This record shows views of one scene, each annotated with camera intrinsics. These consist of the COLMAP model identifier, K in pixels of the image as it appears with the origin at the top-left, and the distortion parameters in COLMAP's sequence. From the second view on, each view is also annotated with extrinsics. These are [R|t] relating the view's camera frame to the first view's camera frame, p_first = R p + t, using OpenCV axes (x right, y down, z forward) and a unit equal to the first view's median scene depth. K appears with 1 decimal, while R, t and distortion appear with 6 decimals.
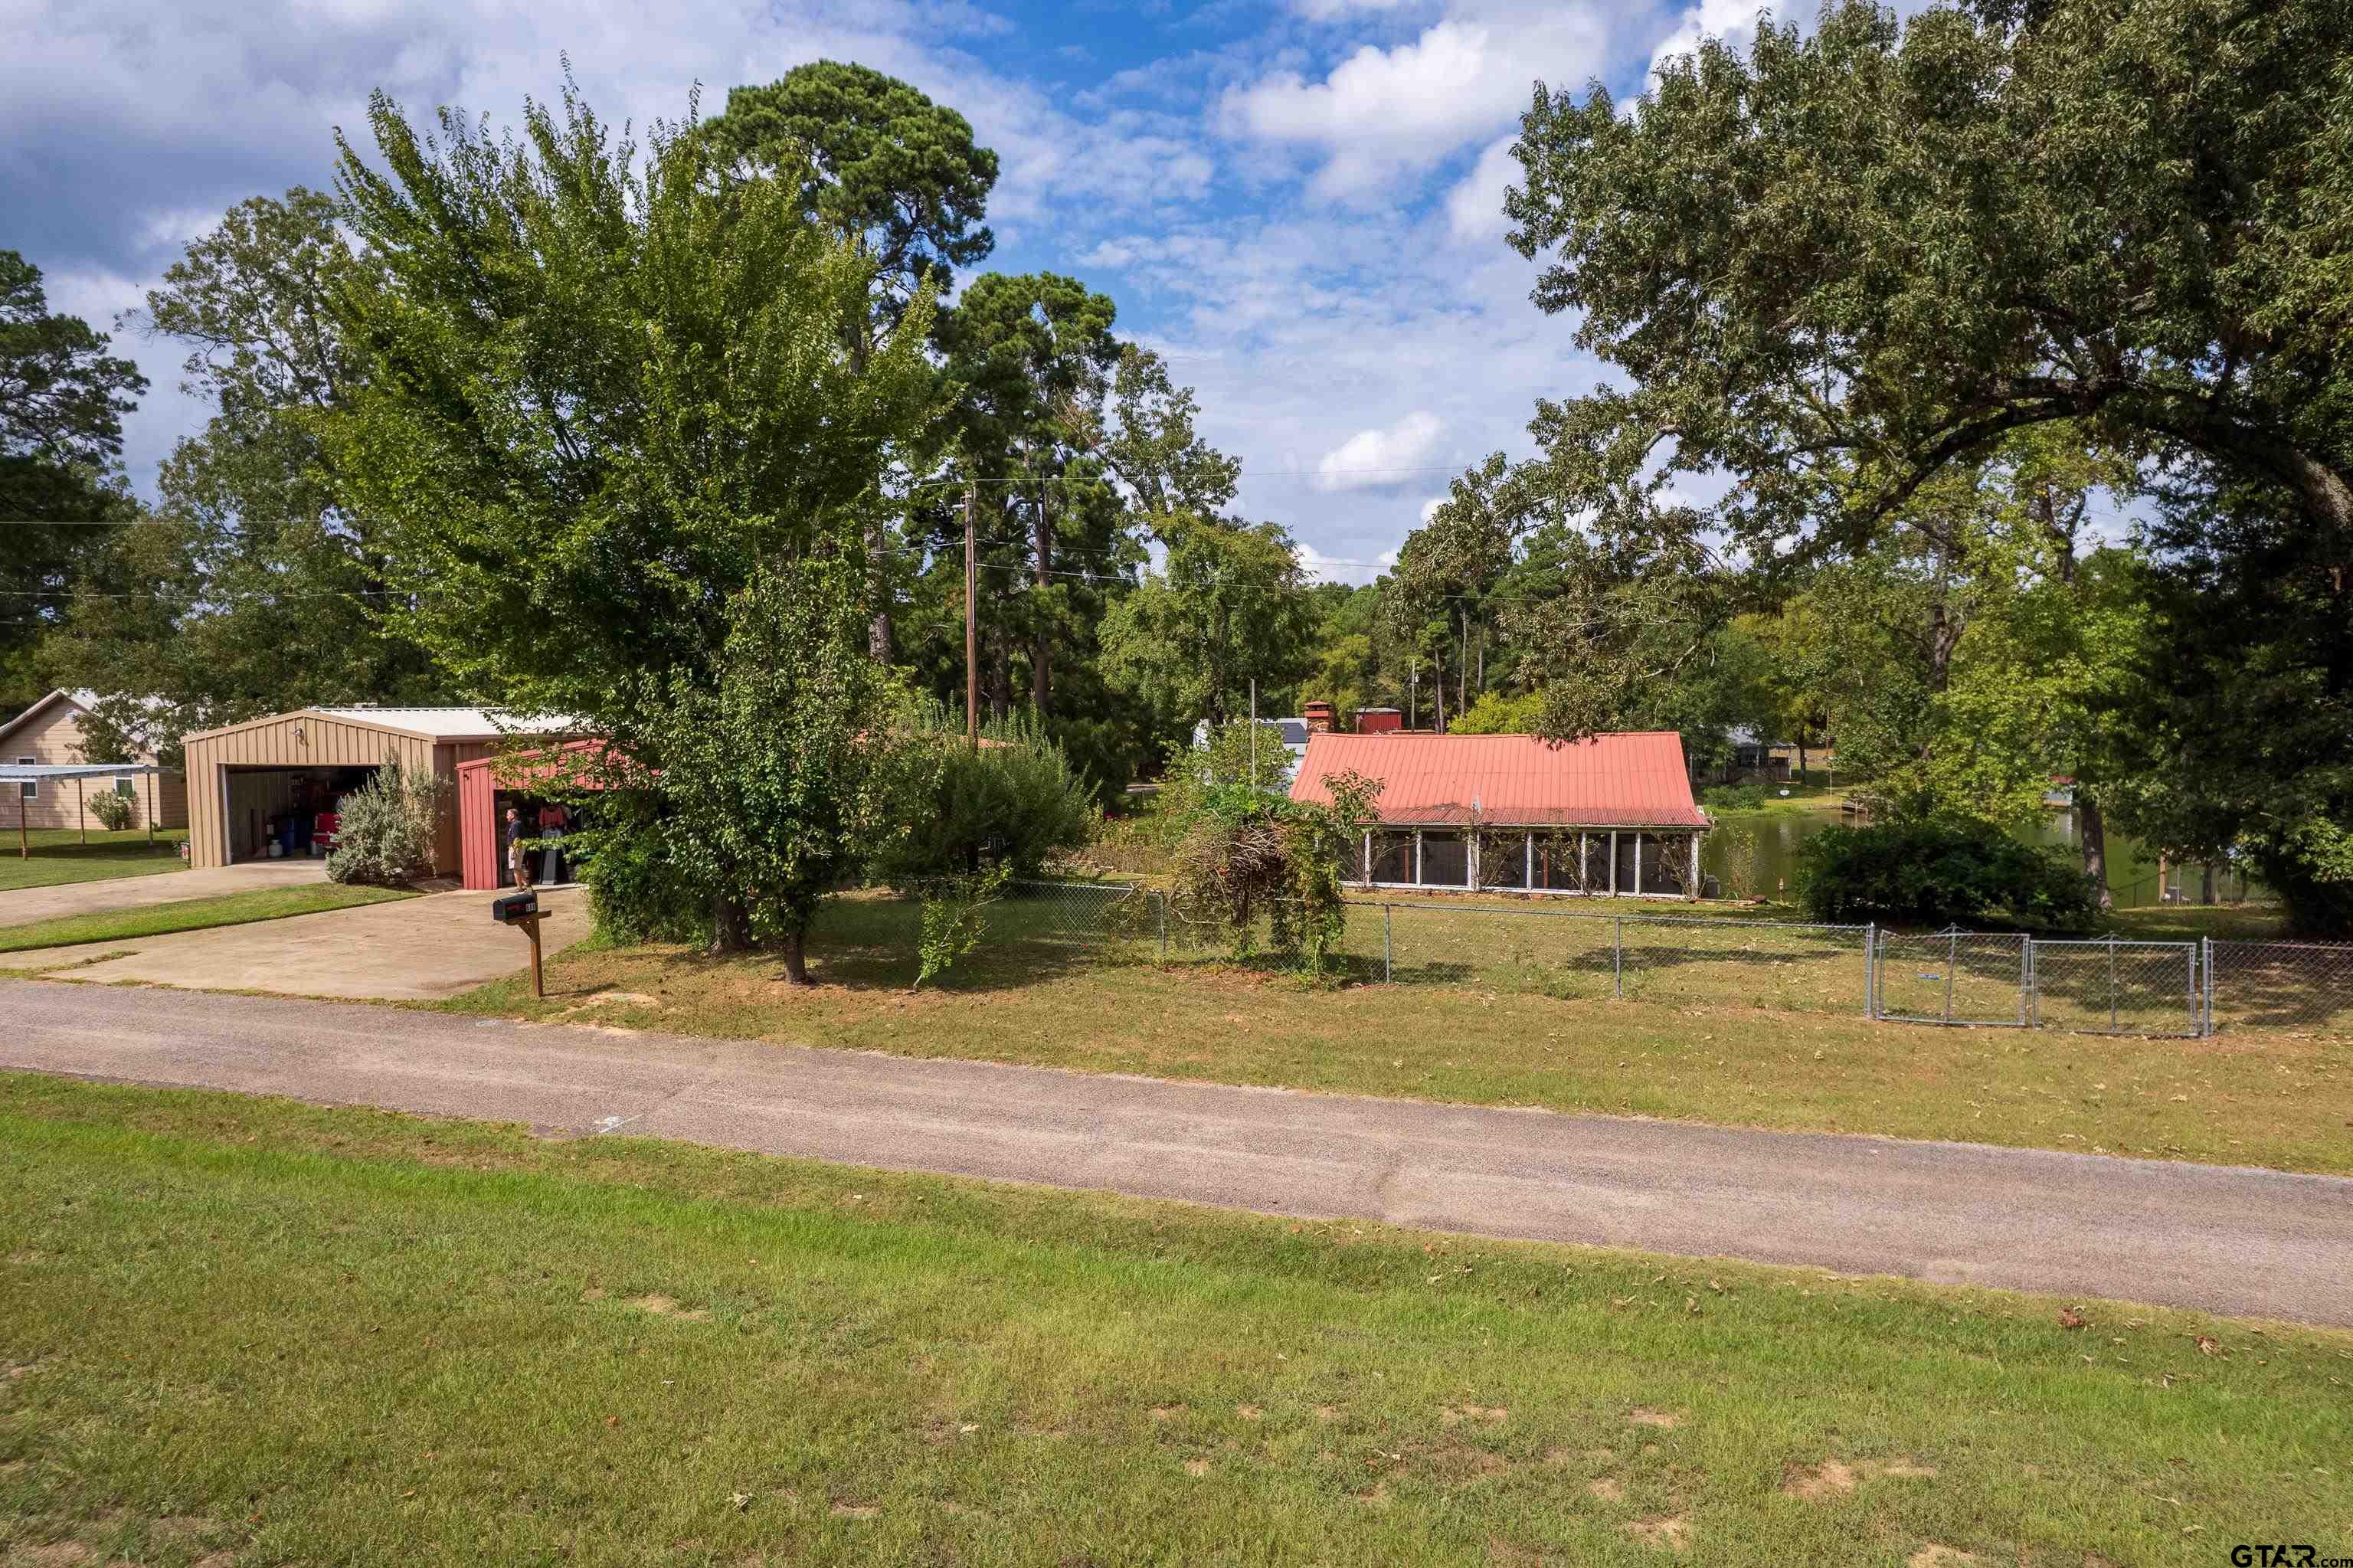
lens RADIAL K [[1568.2, 0, 1178.0], [0, 1568.2, 676.3], [0, 0, 1]] dist [-0.042151, 0.098530]
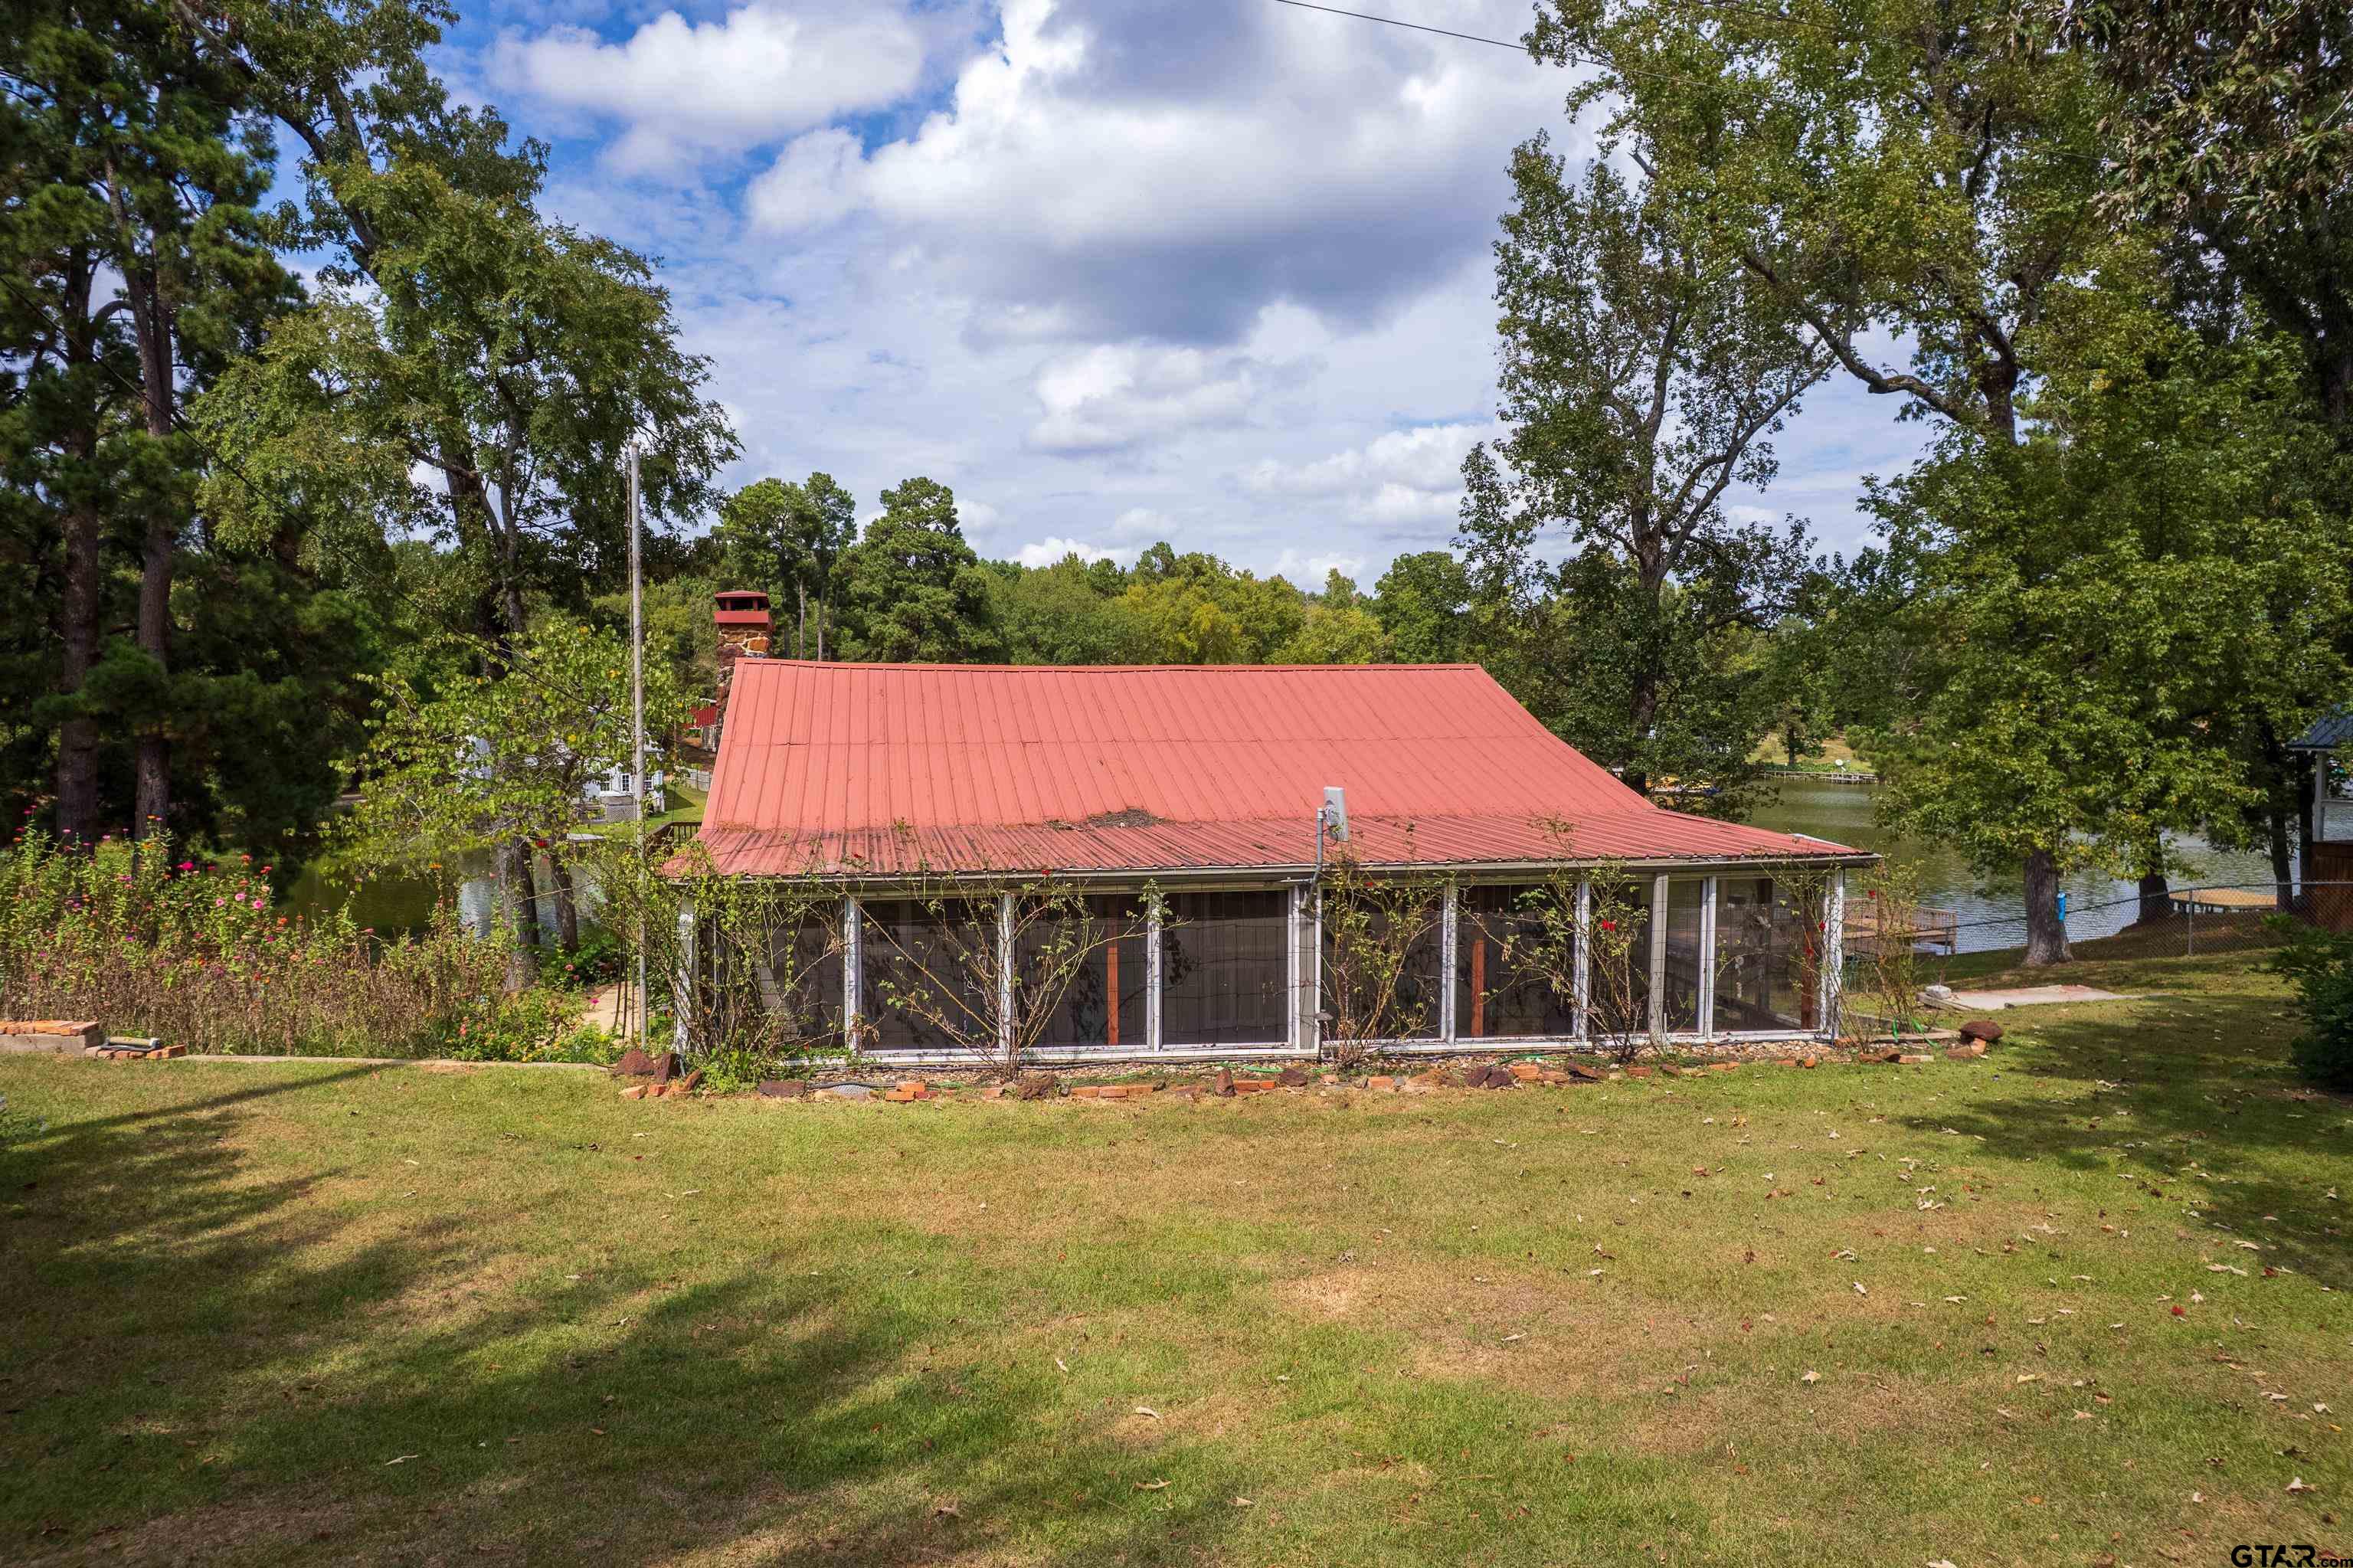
lens RADIAL K [[1568.2, 0, 1178.0], [0, 1568.2, 676.3], [0, 0, 1]] dist [-0.042151, 0.098530]
pose [[0.903437, 0.018759, 0.428310, 0.010680], [-0.017944, 0.999821, -0.005942, 0.053691], [-0.428345, -0.002317, 0.903612, 0.686543]]
